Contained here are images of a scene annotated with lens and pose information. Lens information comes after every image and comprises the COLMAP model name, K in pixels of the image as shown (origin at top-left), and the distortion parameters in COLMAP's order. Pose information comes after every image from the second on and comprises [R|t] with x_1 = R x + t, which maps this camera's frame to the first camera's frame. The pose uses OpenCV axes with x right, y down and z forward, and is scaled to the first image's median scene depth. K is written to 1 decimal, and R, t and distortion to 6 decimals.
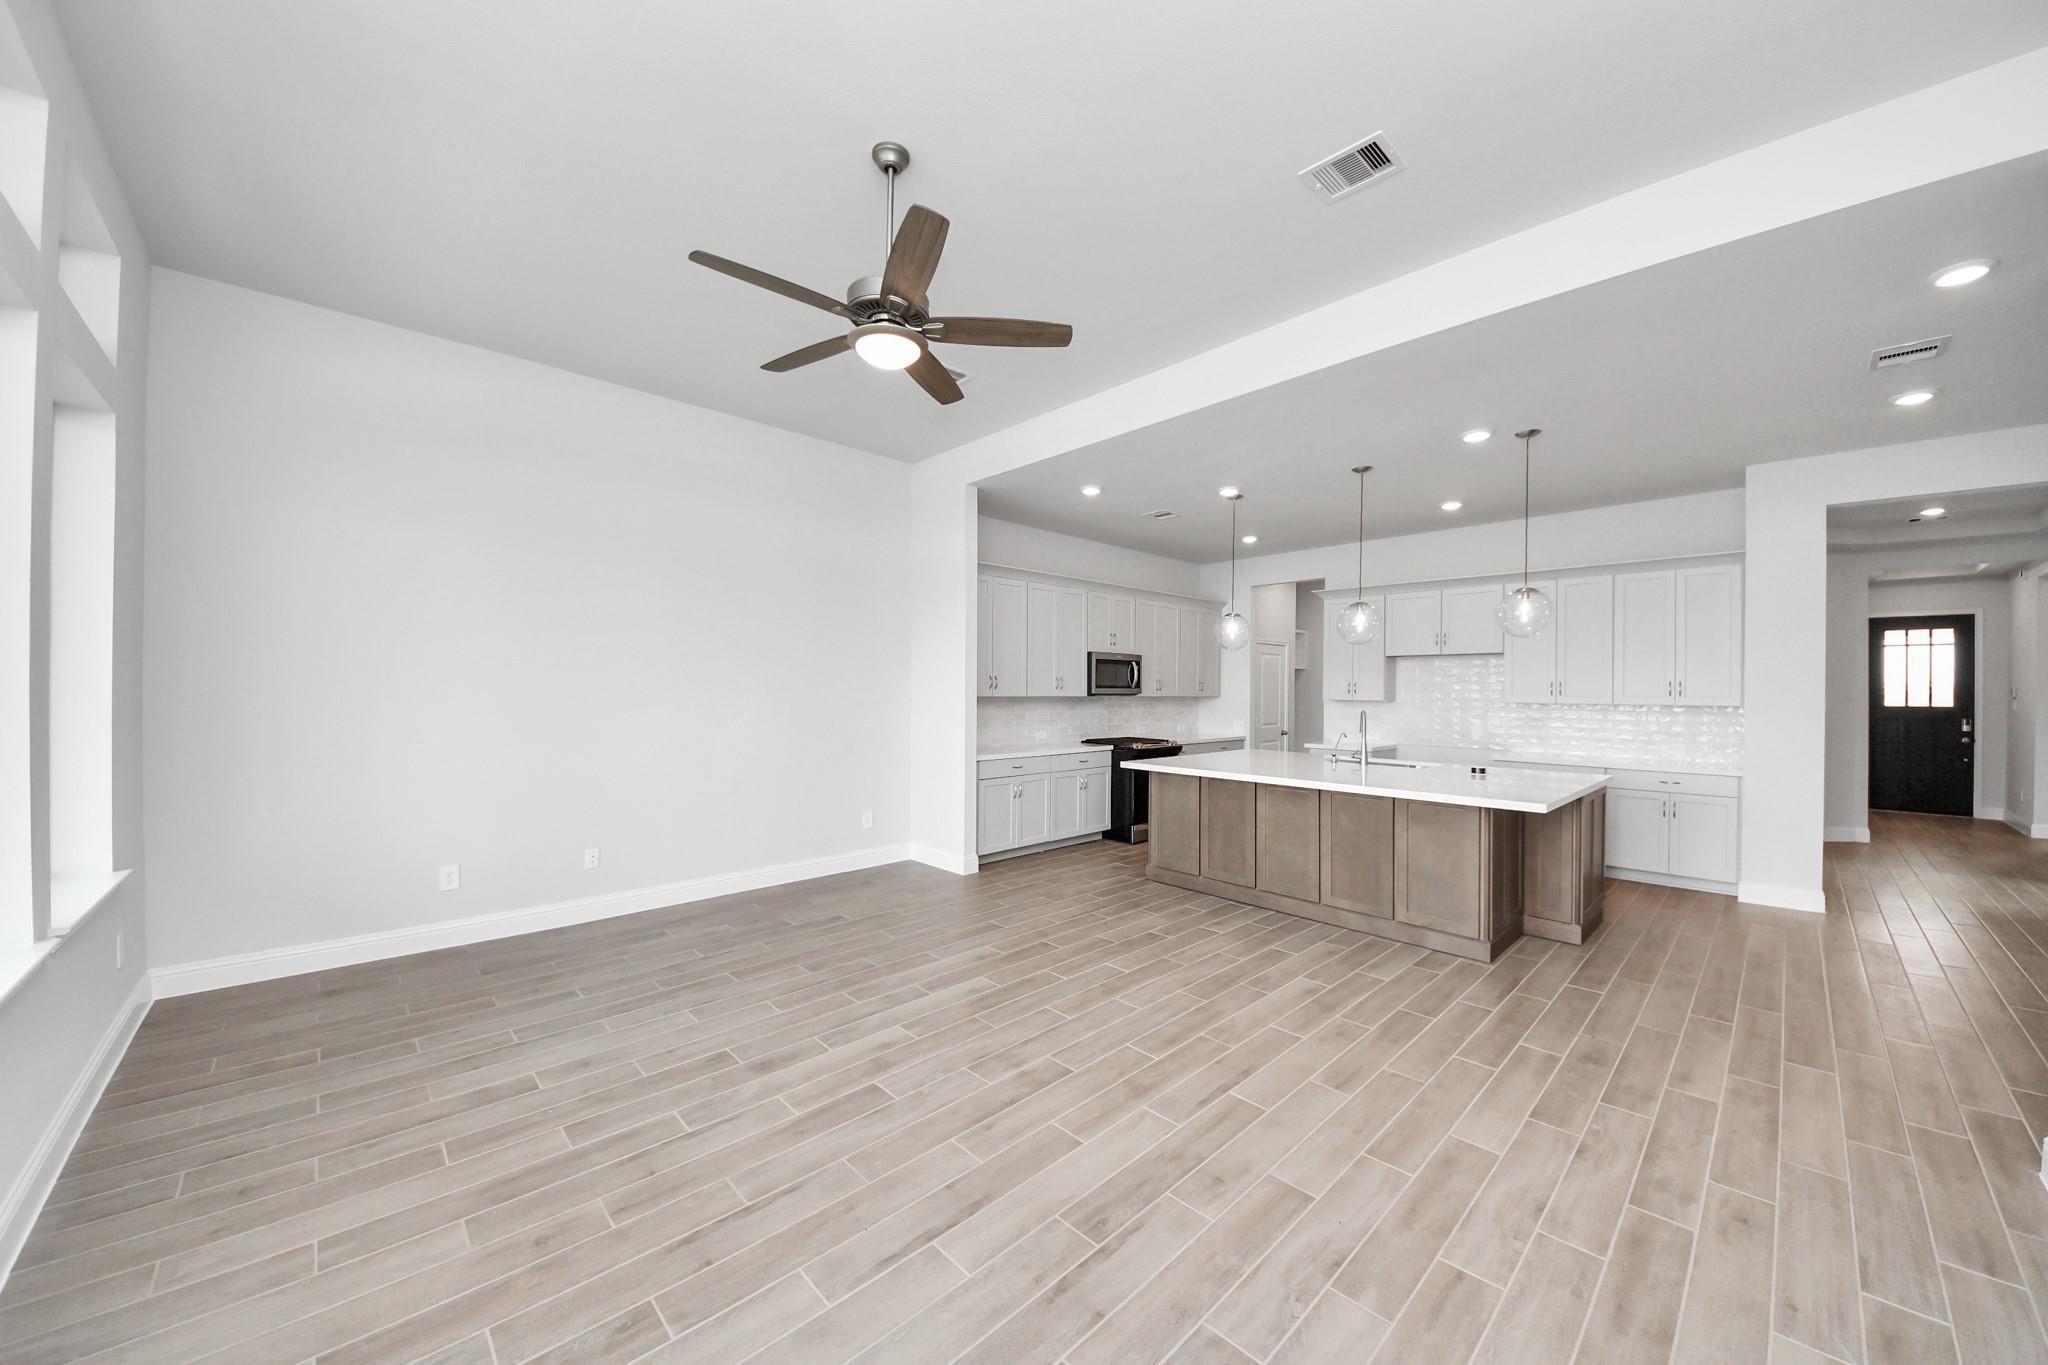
lens RADIAL K [[770.4, 0, 1019.4], [0, 770.4, 694.4], [0, 0, 1]] dist [0.008443, -0.003123]
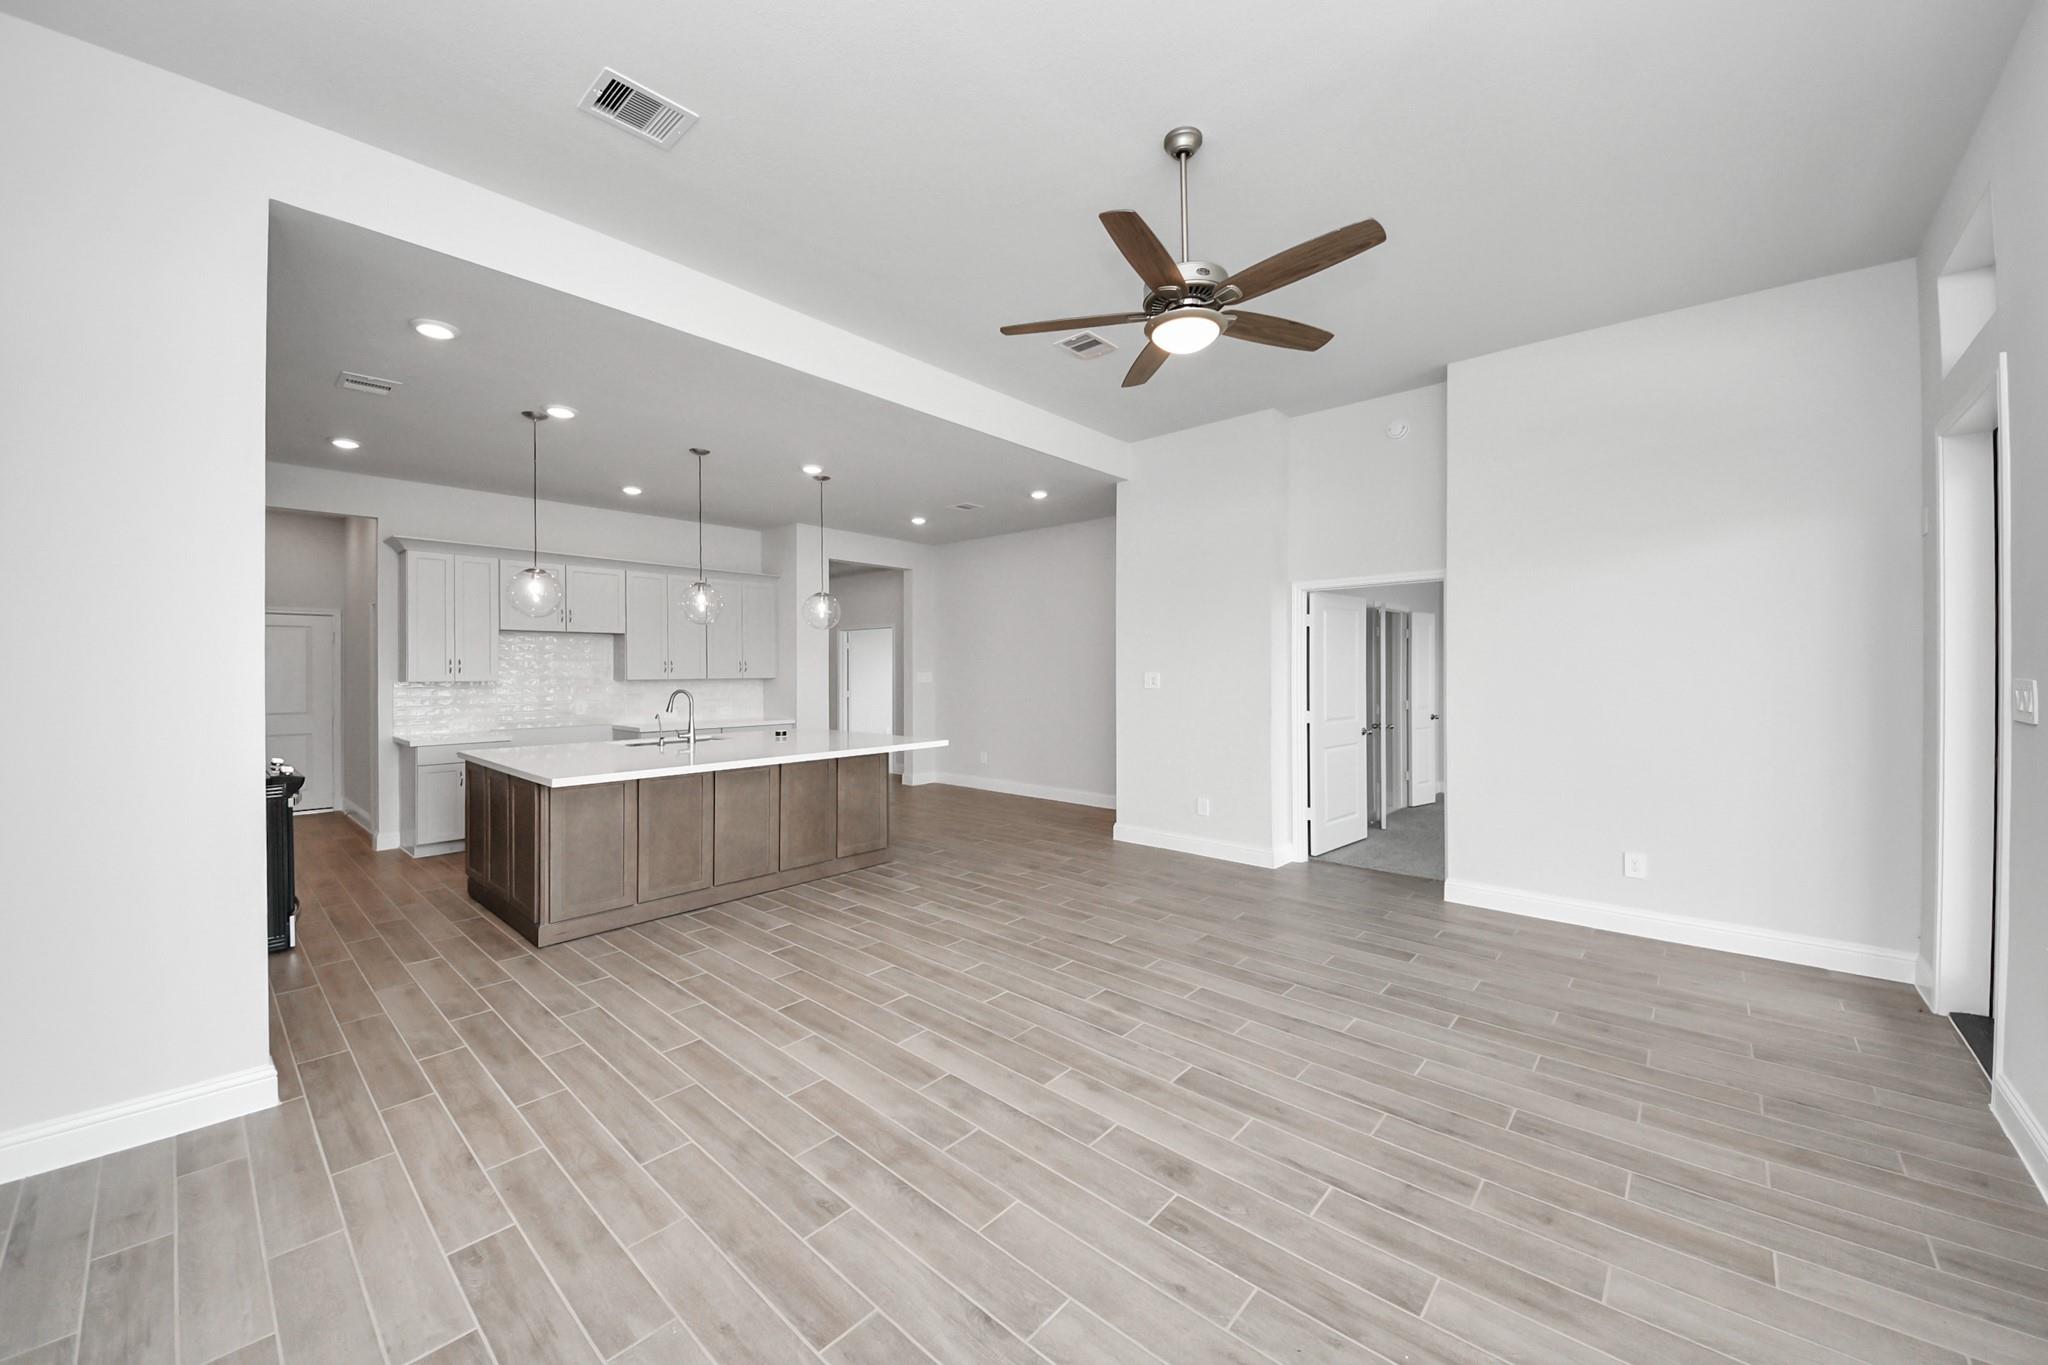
lens RADIAL K [[770.4, 0, 1008.4], [0, 770.4, 663.1], [0, 0, 1]] dist [0.008443, -0.003123]
pose [[-0.103842, -0.003666, 0.994587, -0.817281], [0.013176, 0.999900, 0.005061, -0.017740], [-0.994507, 0.013630, -0.103783, 0.946781]]
